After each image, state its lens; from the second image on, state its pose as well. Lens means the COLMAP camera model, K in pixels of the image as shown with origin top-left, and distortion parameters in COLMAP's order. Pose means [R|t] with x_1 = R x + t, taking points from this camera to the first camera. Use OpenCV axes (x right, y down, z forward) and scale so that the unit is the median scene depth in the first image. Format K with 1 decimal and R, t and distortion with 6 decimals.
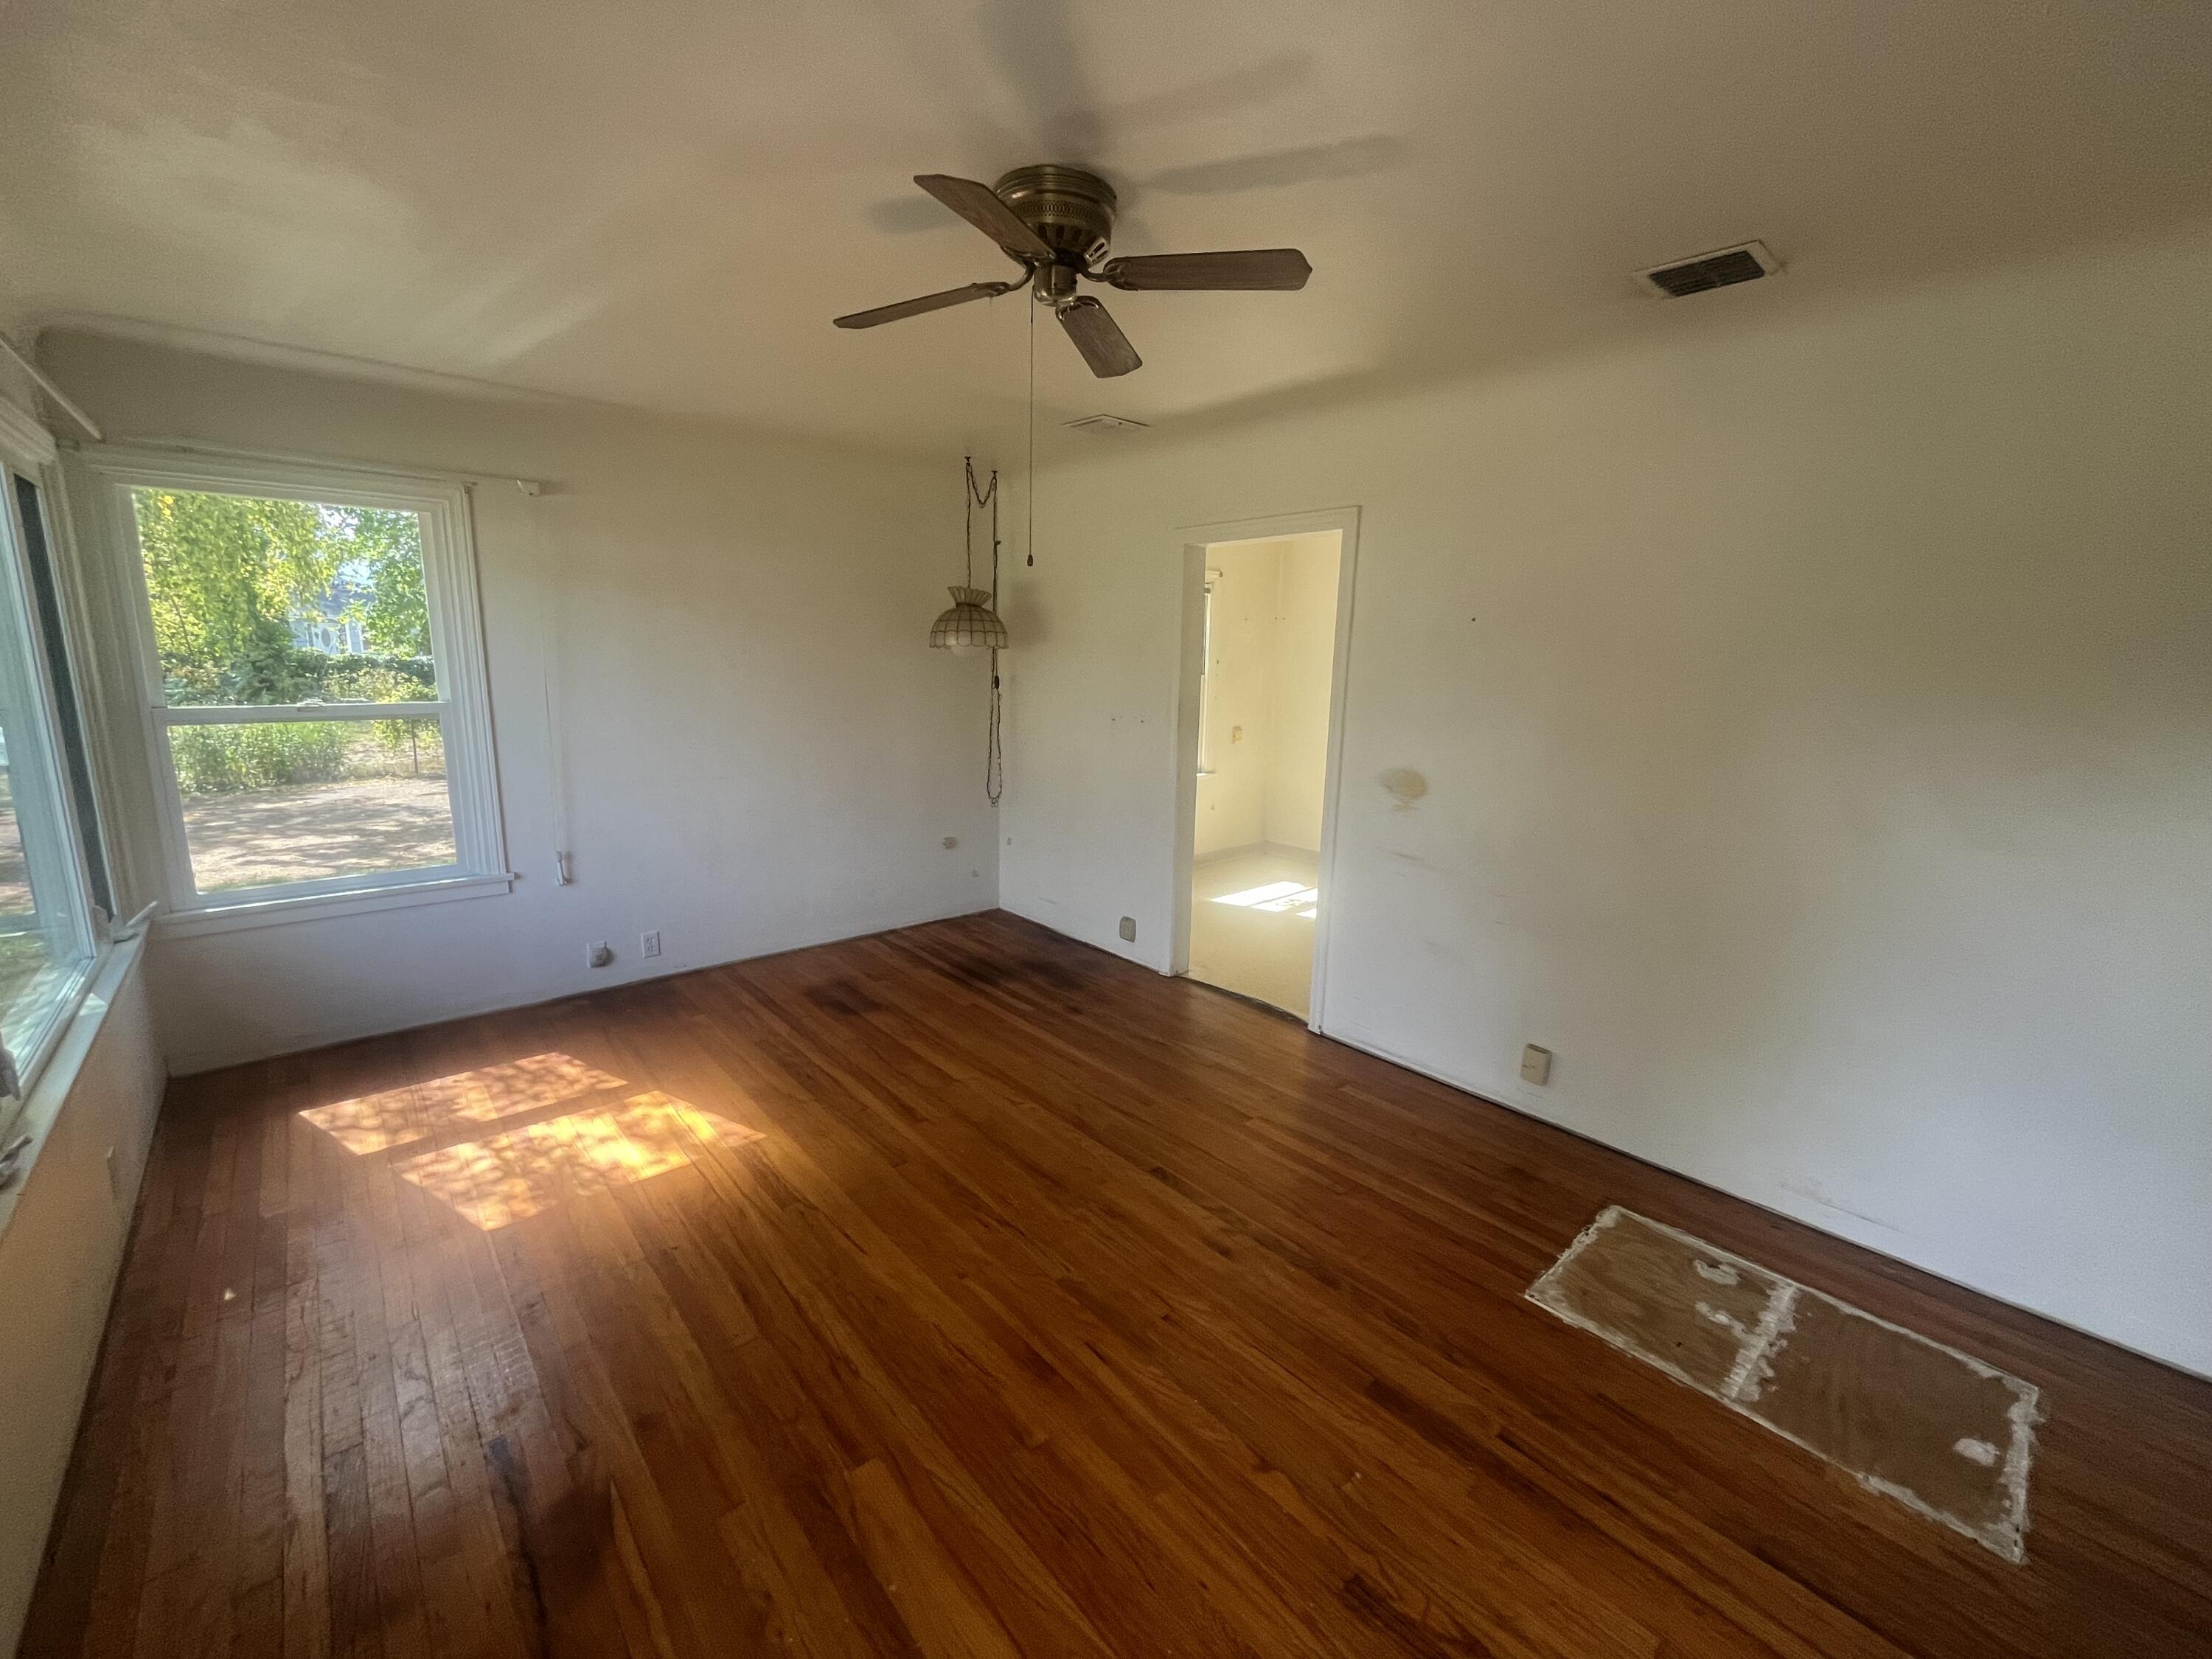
lens RADIAL K [[905.3, 0, 1106.0], [0, 905.3, 829.5], [0, 0, 1]] dist [0.000294, 0.000134]
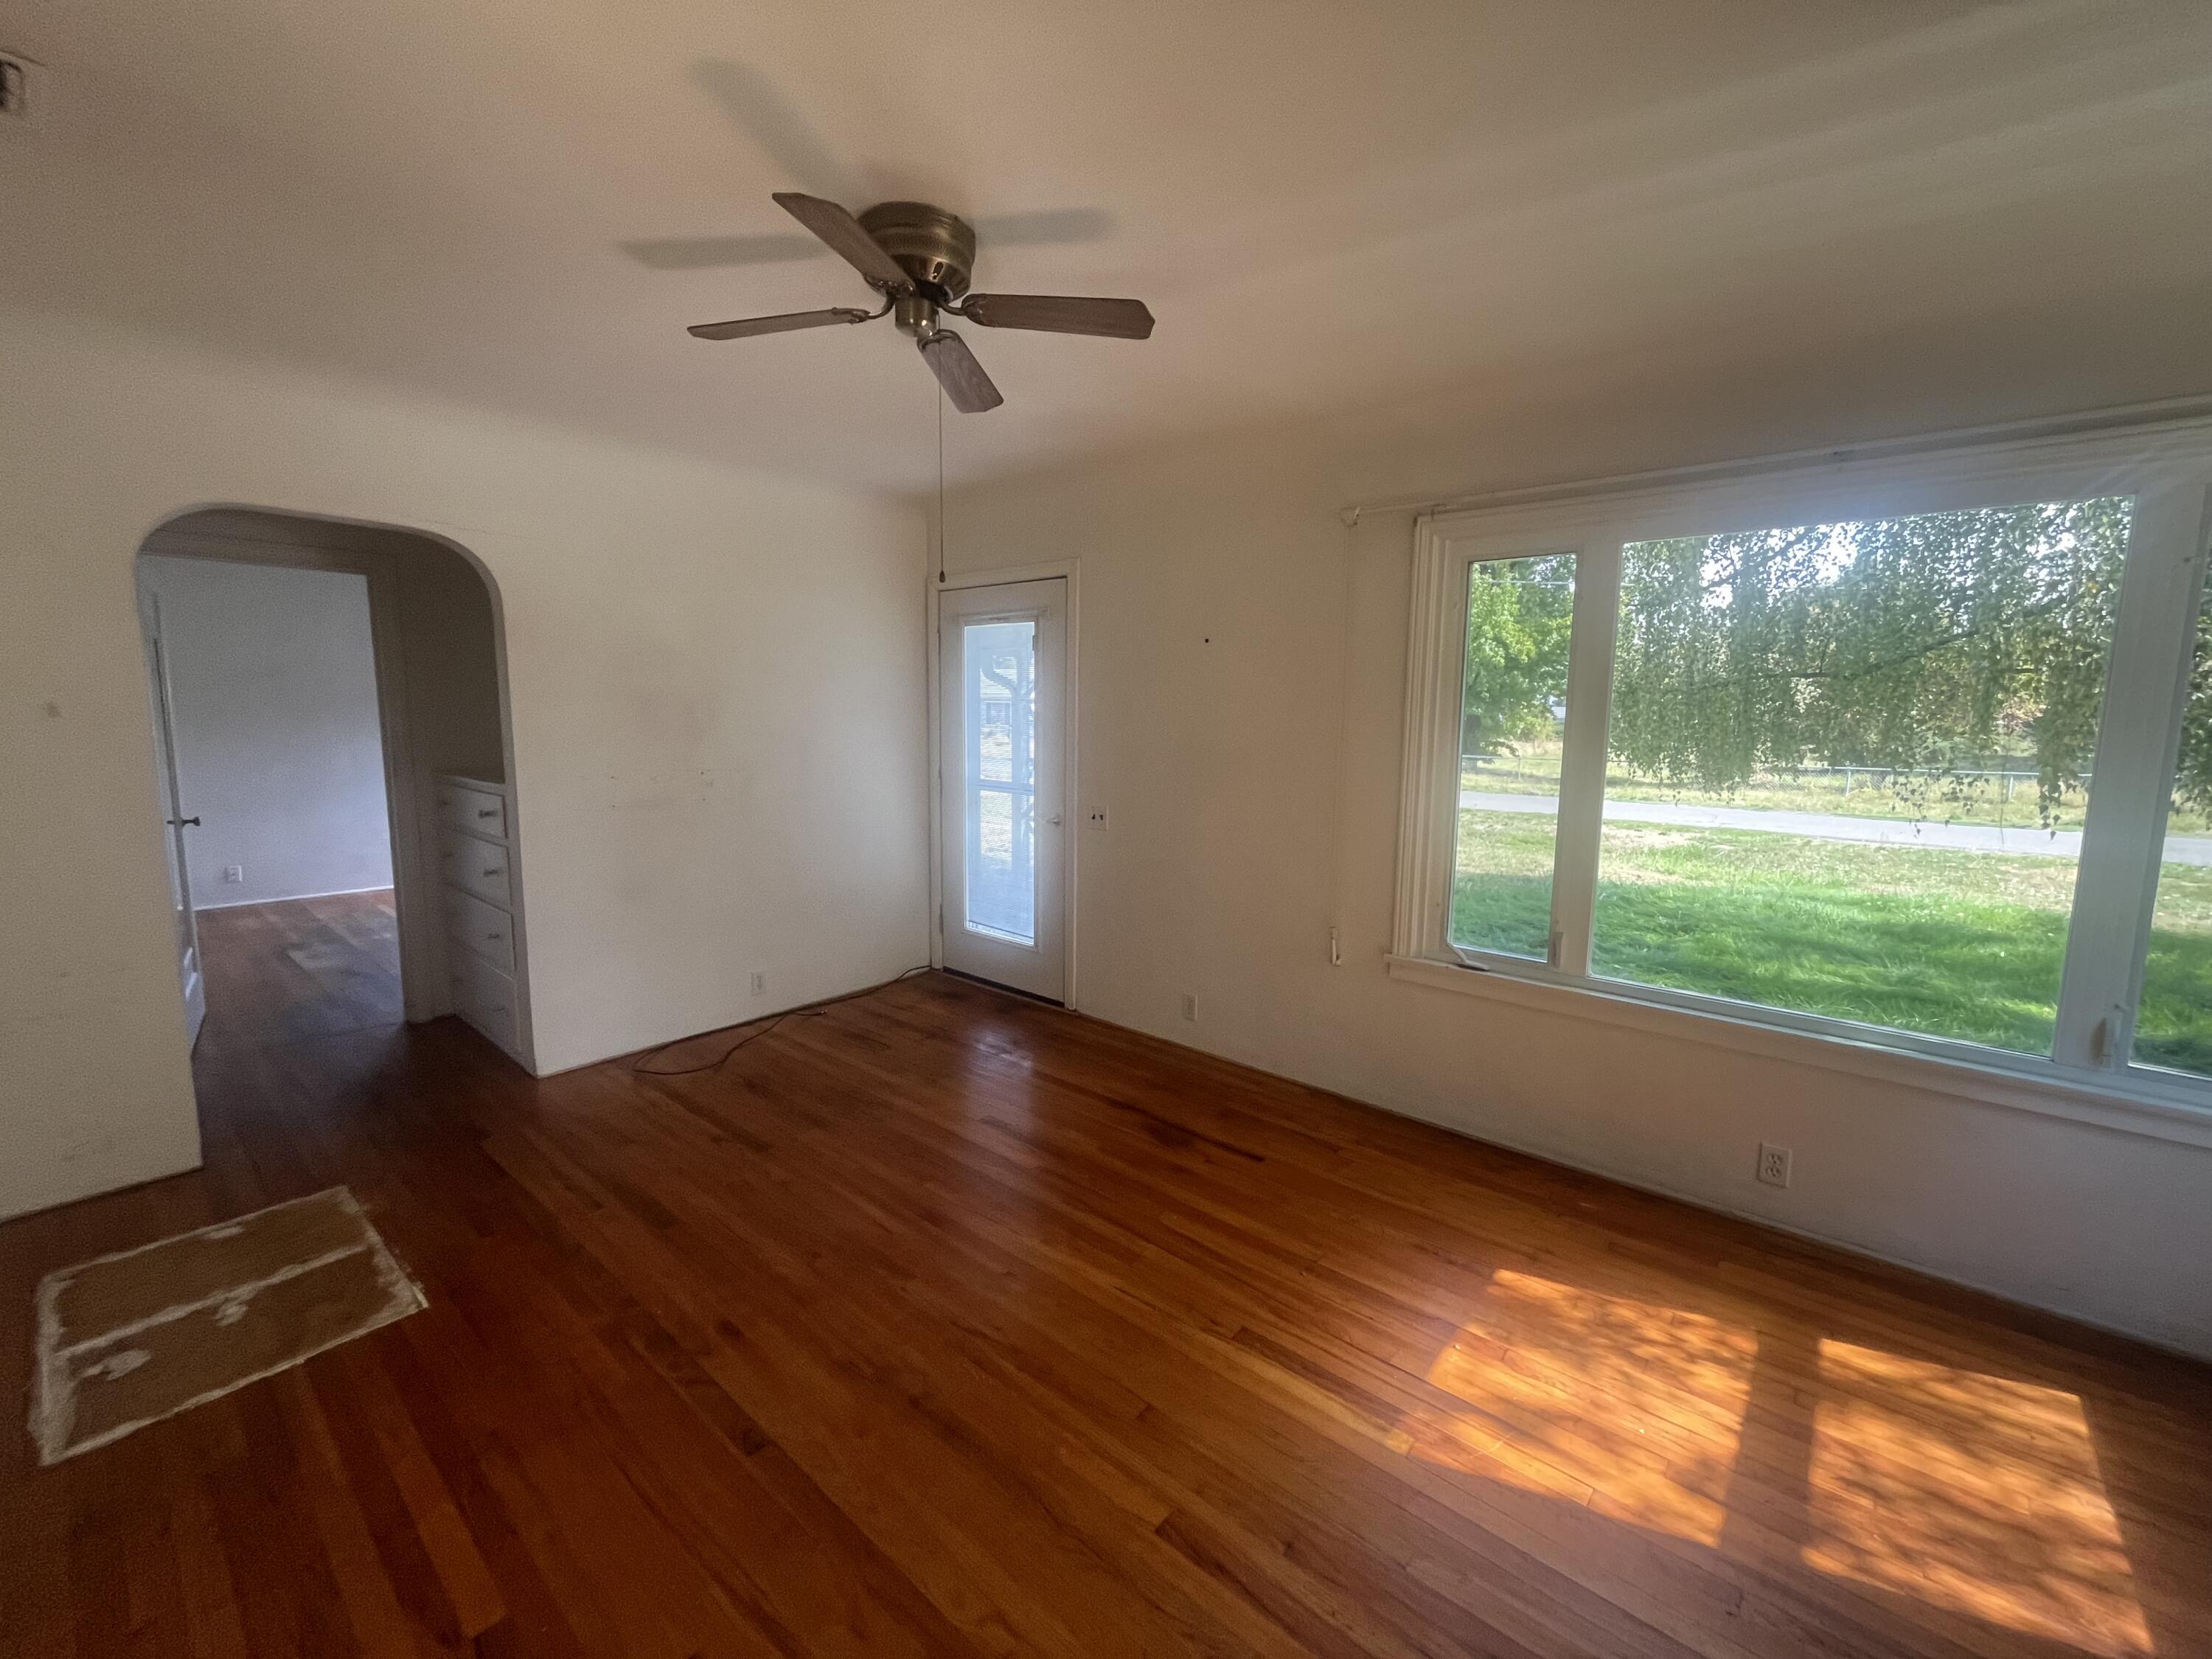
lens RADIAL K [[905.3, 0, 1106.0], [0, 905.3, 829.5], [0, 0, 1]] dist [0.000294, 0.000134]
pose [[-0.989781, -0.016419, -0.141650, -0.094778], [-0.061331, 0.945793, 0.318926, -0.268571], [0.128735, 0.324355, -0.937135, 1.519135]]
